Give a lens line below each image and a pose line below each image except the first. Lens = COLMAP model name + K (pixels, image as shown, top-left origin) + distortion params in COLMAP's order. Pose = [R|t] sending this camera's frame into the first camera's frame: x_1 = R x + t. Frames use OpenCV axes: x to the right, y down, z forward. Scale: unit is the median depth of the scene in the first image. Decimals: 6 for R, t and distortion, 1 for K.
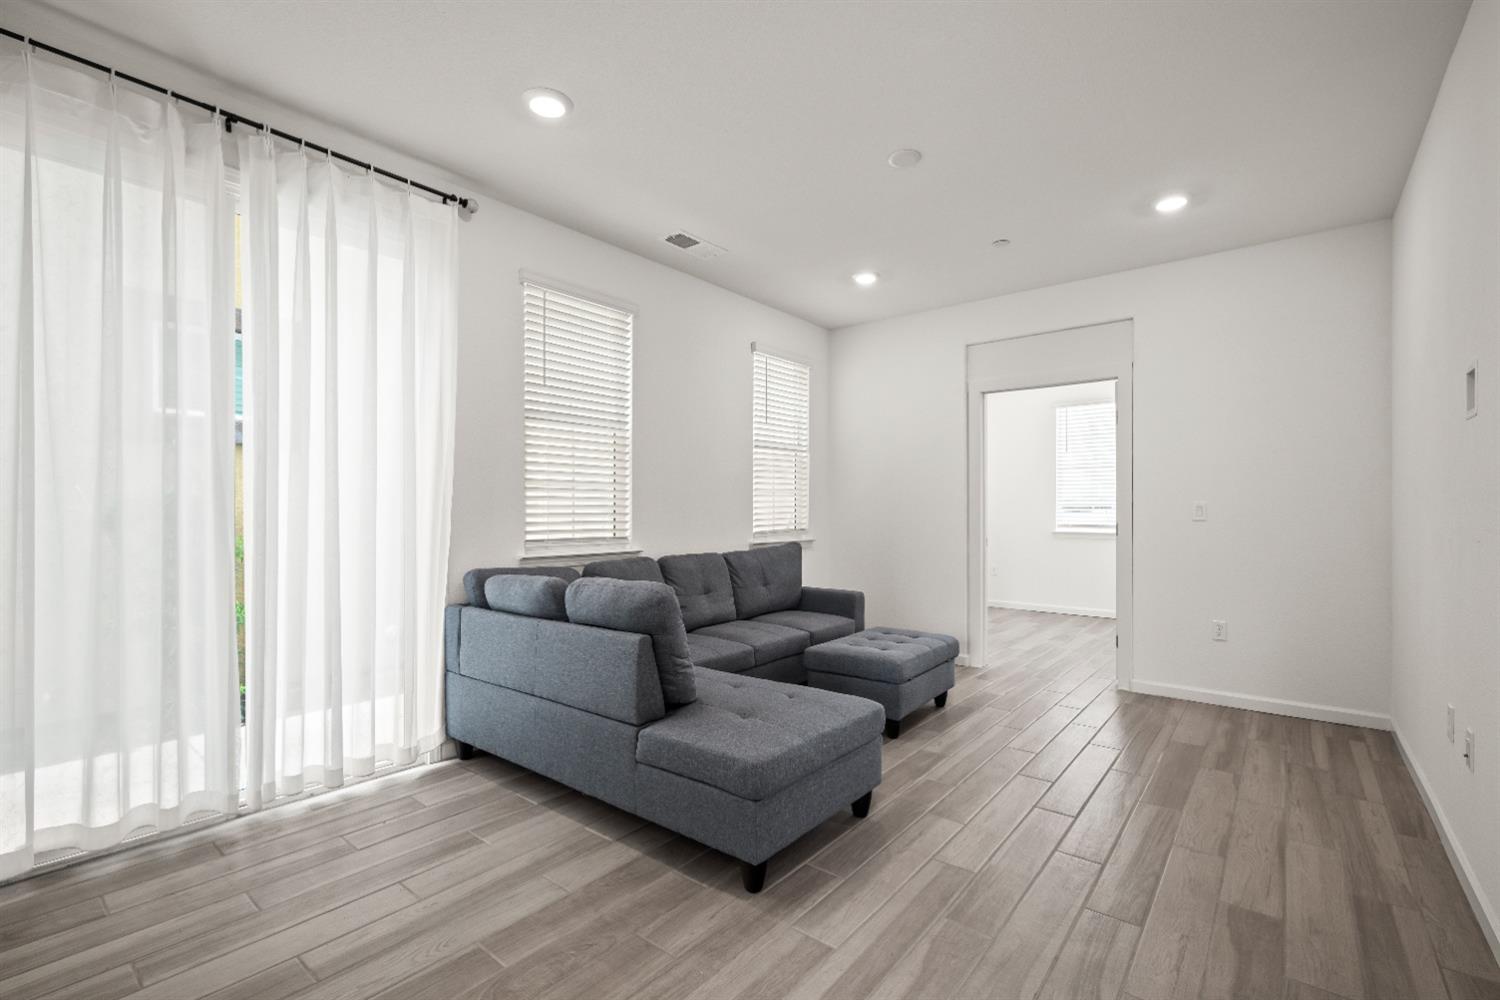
lens RADIAL K [[667.7, 0, 750.7], [0, 667.7, 508.2], [0, 0, 1]] dist [-0.001243, -0.000268]
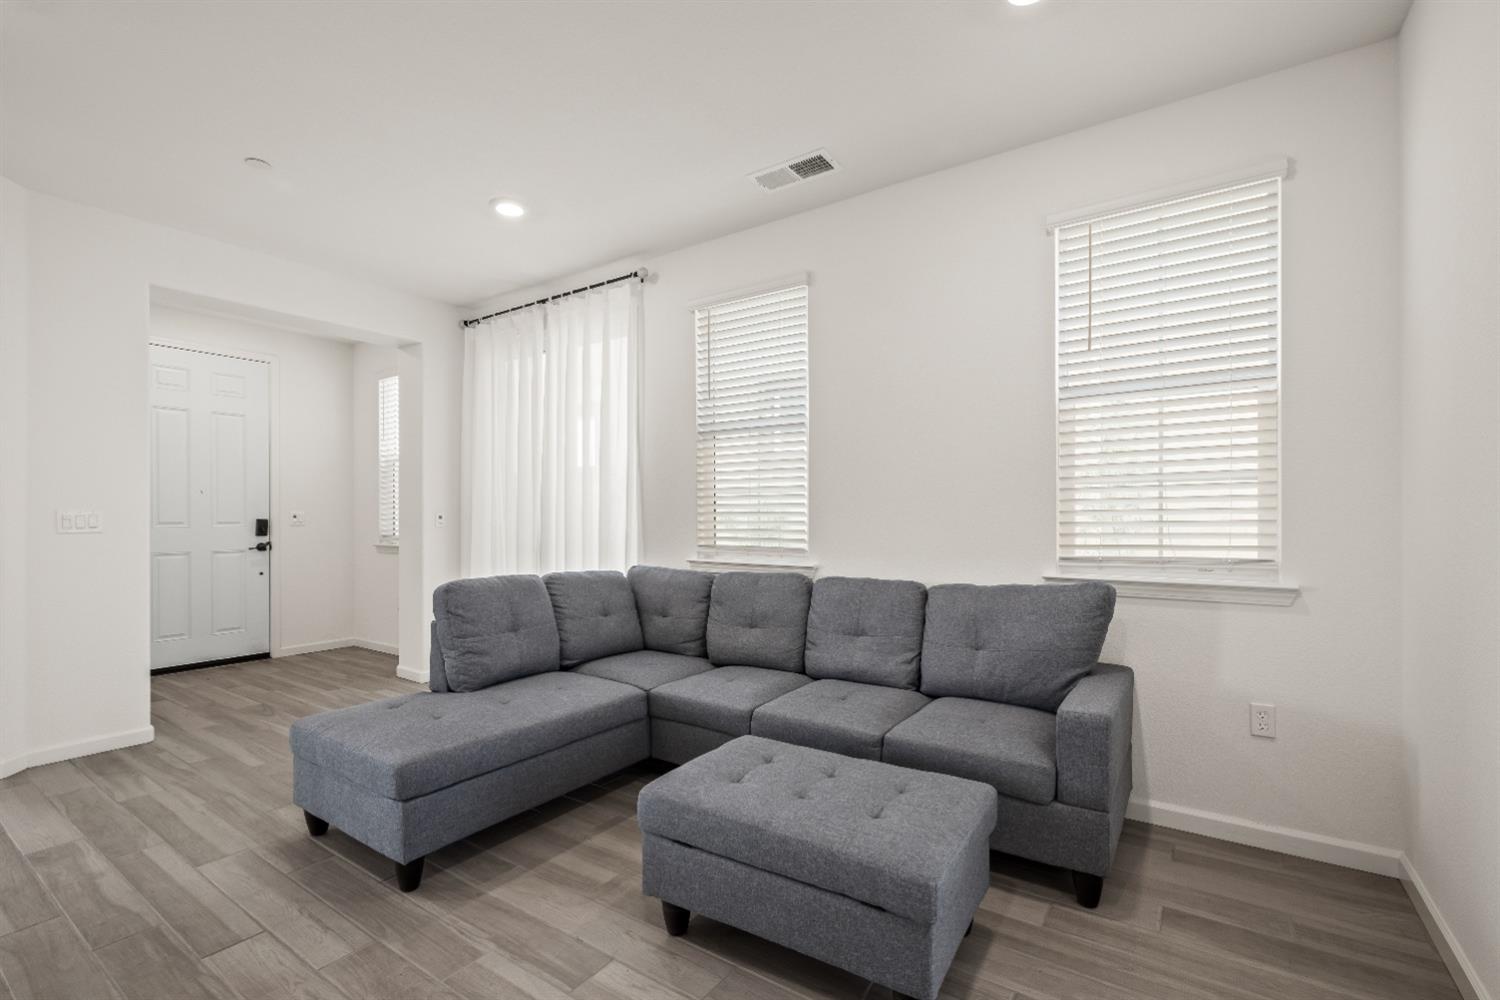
lens RADIAL K [[667.7, 0, 758.0], [0, 667.7, 510.8], [0, 0, 1]] dist [-0.001243, -0.000268]
pose [[0.079767, -0.008415, -0.996778, 0.692668], [0.004982, 0.999955, -0.008043, 0.001252], [0.996801, -0.004324, 0.079806, 0.922409]]
